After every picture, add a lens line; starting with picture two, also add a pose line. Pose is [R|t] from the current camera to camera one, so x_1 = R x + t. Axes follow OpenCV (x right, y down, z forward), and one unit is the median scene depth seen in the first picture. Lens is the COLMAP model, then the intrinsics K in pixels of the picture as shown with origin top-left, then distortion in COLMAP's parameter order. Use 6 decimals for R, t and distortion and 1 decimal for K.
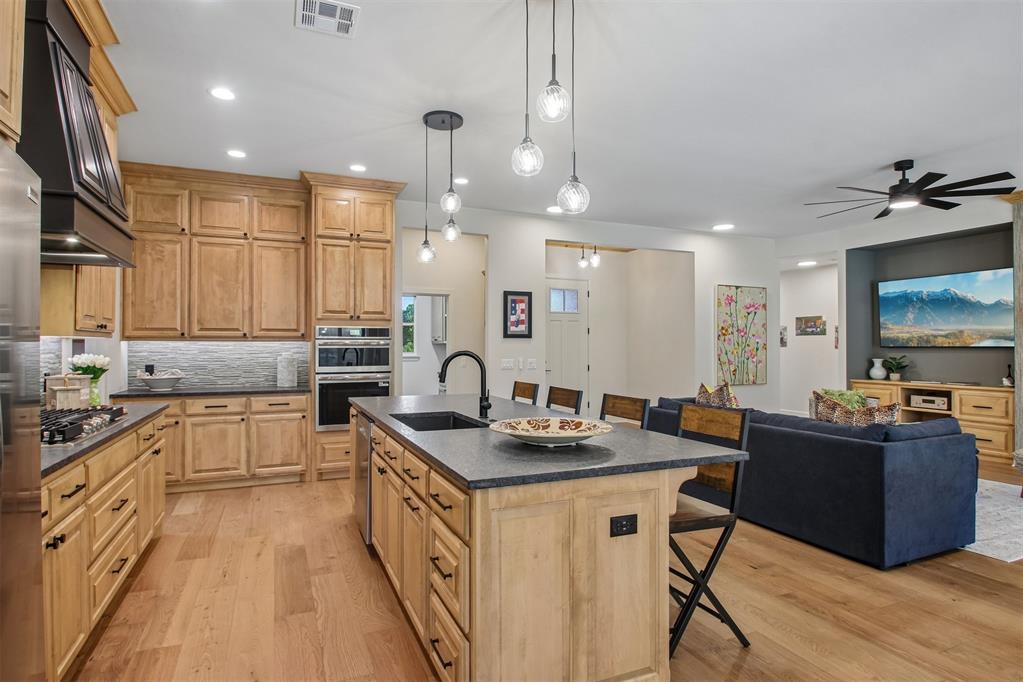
lens RADIAL K [[541.0, 0, 501.3], [0, 541.0, 336.8], [0, 0, 1]] dist [-0.008897, -0.001079]
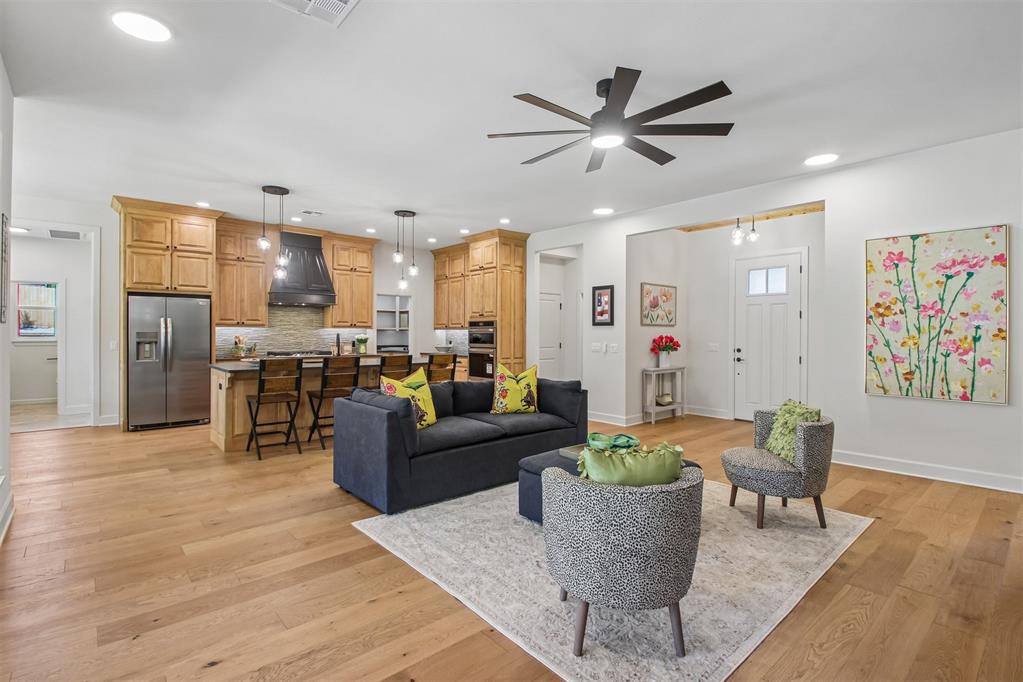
lens RADIAL K [[481.6, 0, 508.7], [0, 481.6, 334.6], [0, 0, 1]] dist [-0.010803, -0.004668]
pose [[0.317281, 0.004437, -0.948321, 0.964571], [0.012351, 0.999885, 0.008810, 0.010039], [0.948251, -0.014508, 0.317190, 0.478965]]
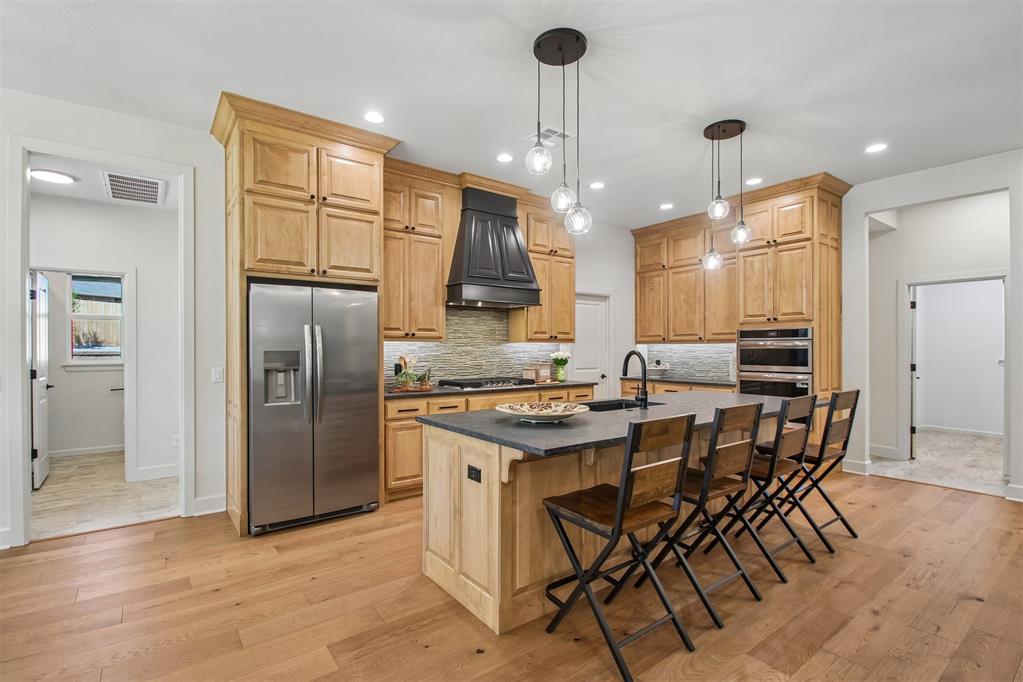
lens RADIAL K [[481.6, 0, 510.2], [0, 481.6, 346.5], [0, 0, 1]] dist [-0.010803, -0.004668]
pose [[0.240324, -0.004255, -0.970683, 0.413407], [0.019841, 0.999803, 0.000529, 0.004483], [0.970490, -0.019386, 0.240361, 0.221945]]
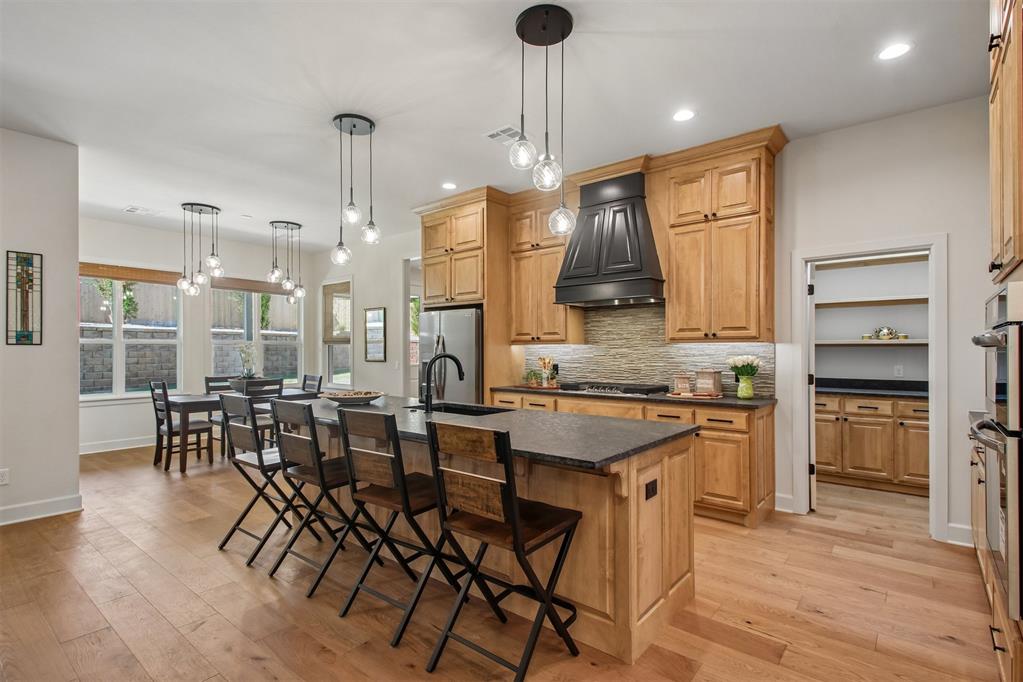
lens RADIAL K [[514.5, 0, 511.3], [0, 514.5, 345.4], [0, 0, 1]] dist [0.007180, 0.000770]
pose [[-0.898950, -0.004865, -0.438024, 0.127174], [0.008091, 0.999583, -0.027706, 0.018852], [0.437977, -0.028450, -0.898536, 0.959488]]
